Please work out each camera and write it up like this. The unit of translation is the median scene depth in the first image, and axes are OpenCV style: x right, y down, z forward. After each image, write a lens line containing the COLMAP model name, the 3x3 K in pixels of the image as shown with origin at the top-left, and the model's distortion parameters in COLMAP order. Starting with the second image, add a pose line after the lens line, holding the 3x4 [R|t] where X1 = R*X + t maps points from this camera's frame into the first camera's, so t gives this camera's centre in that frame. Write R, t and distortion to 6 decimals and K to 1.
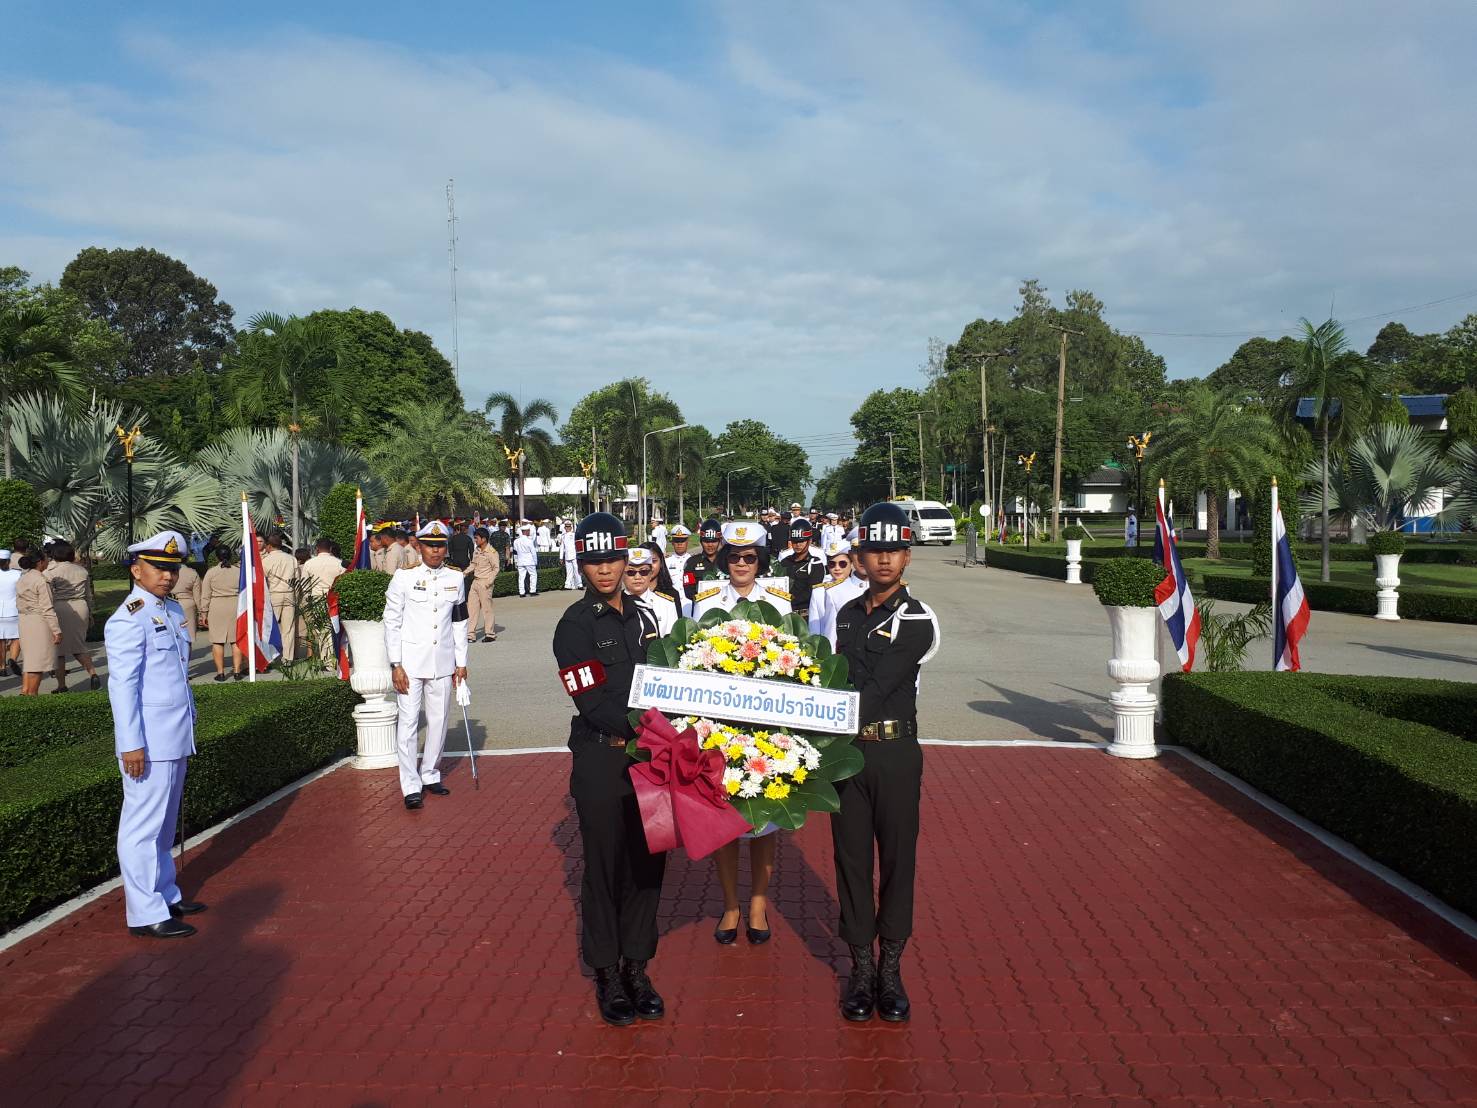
lens RADIAL K [[1282.1, 0, 752.4], [0, 1282.1, 568.6], [0, 0, 1]] dist [0.071157, -0.068460]
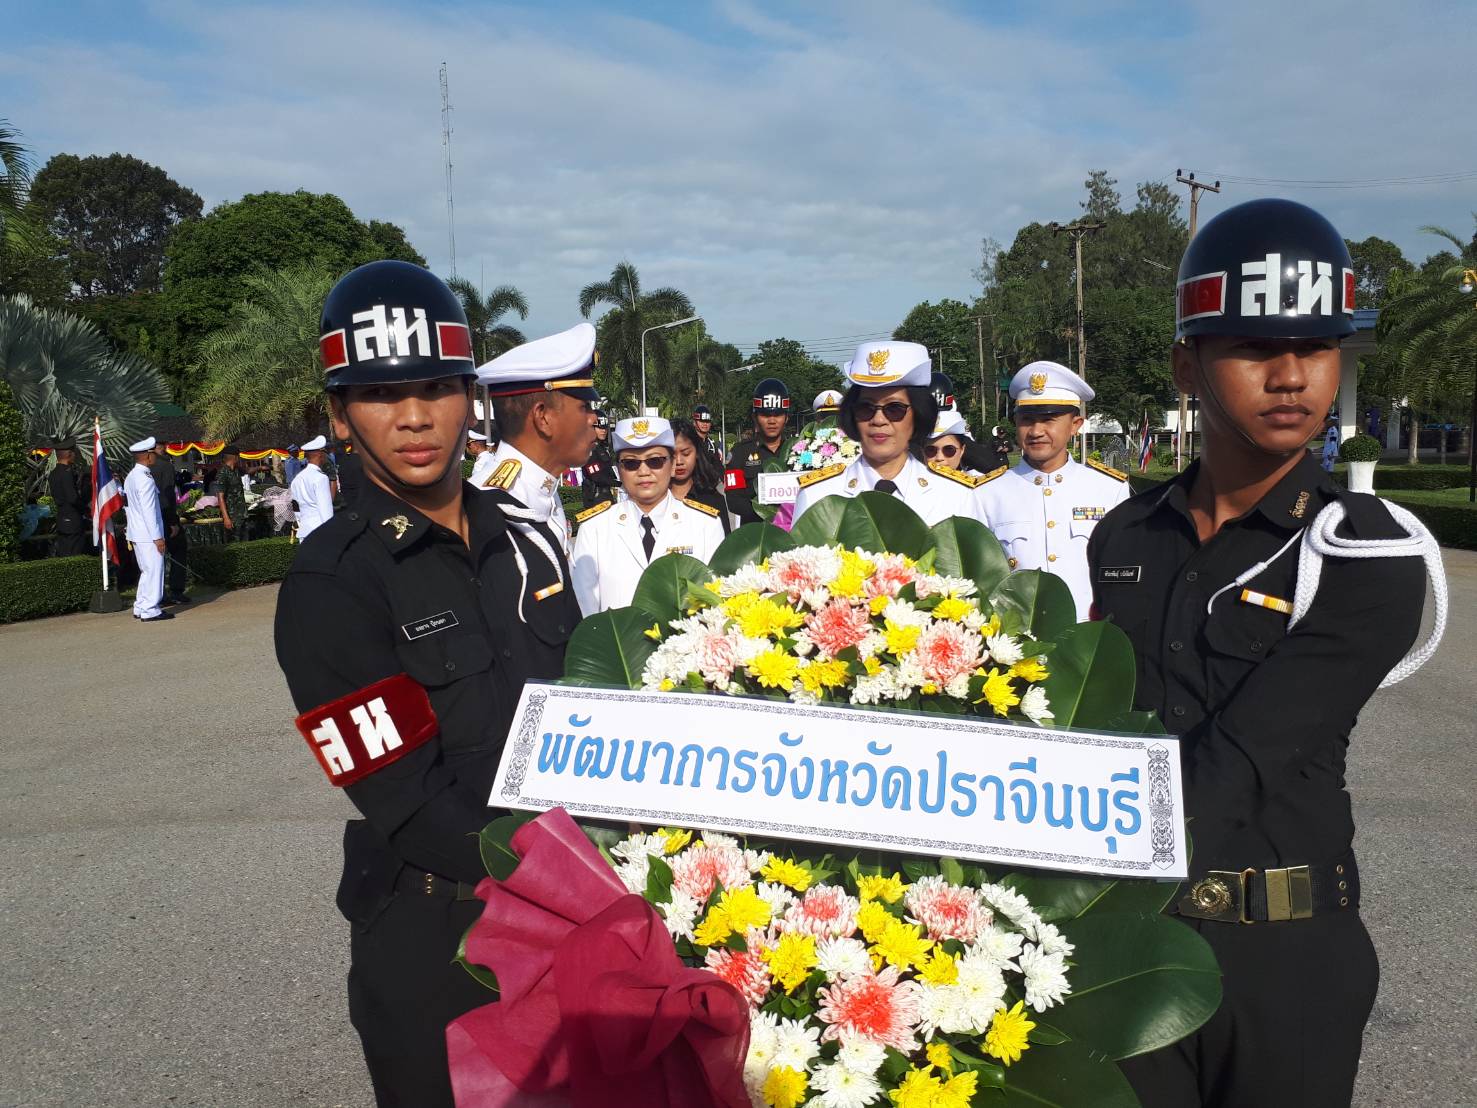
lens RADIAL K [[1282.1, 0, 736.7], [0, 1282.1, 530.0], [0, 0, 1]] dist [0.071157, -0.068460]
pose [[0.988036, -0.061066, -0.141616, 0.022686], [0.058774, 0.998065, -0.020315, 0.043577], [0.142582, 0.011749, 0.989713, 0.660880]]
